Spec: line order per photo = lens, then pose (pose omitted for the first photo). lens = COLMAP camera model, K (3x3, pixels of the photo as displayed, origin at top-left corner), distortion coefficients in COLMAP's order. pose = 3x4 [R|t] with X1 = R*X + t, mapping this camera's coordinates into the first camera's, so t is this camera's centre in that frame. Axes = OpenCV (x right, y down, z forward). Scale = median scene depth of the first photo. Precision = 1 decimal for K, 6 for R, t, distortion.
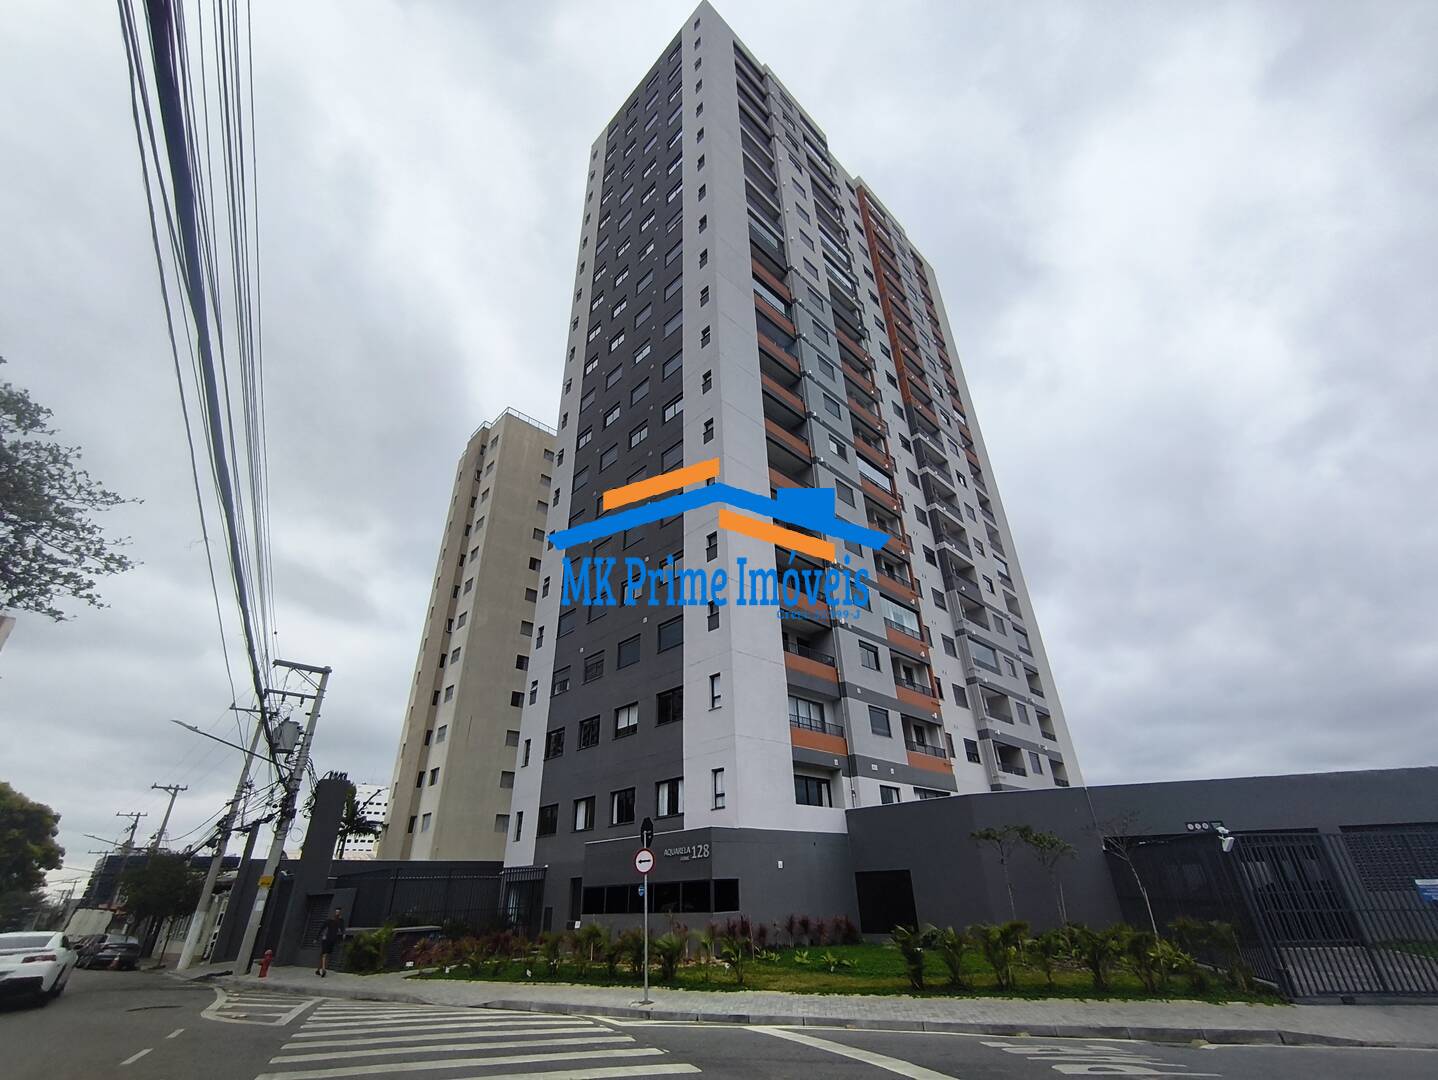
lens RADIAL K [[632.7, 0, 719.0], [0, 632.7, 540.0], [0, 0, 1]] dist [0.002220, 0.000371]
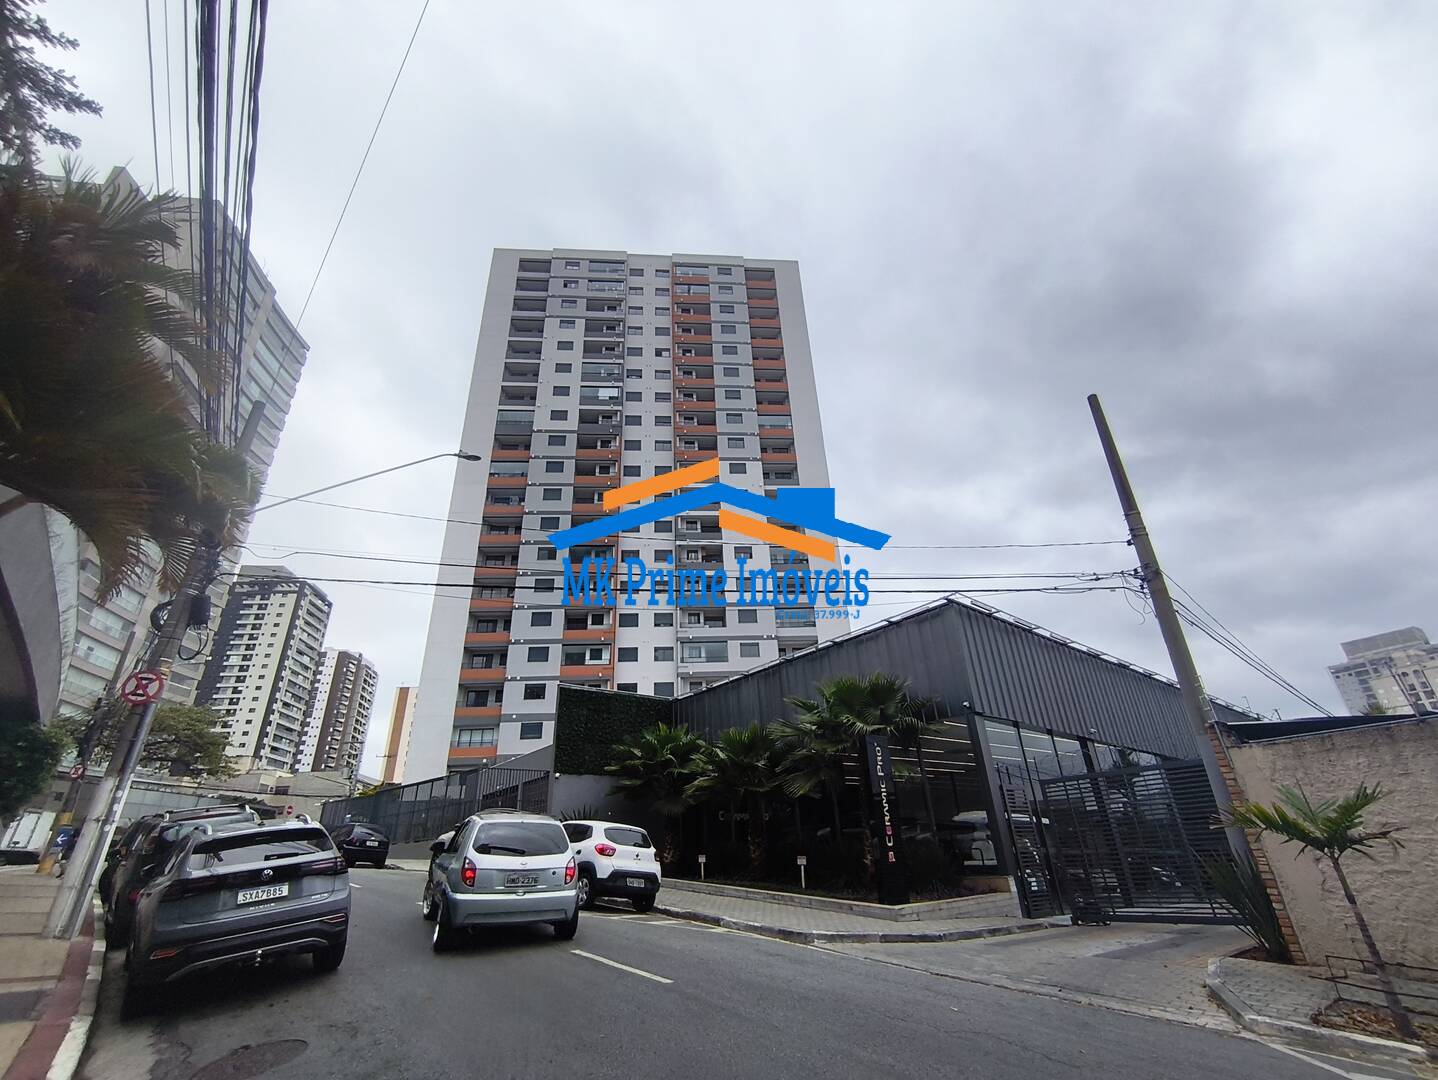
lens RADIAL K [[632.6, 0, 719.0], [0, 632.6, 540.0], [0, 0, 1]] dist [-0.000870, -0.000614]
pose [[0.769121, -0.290343, -0.569345, 1.802423], [0.329990, 0.943325, -0.035278, 0.023957], [0.547320, -0.160745, 0.821341, -0.061704]]
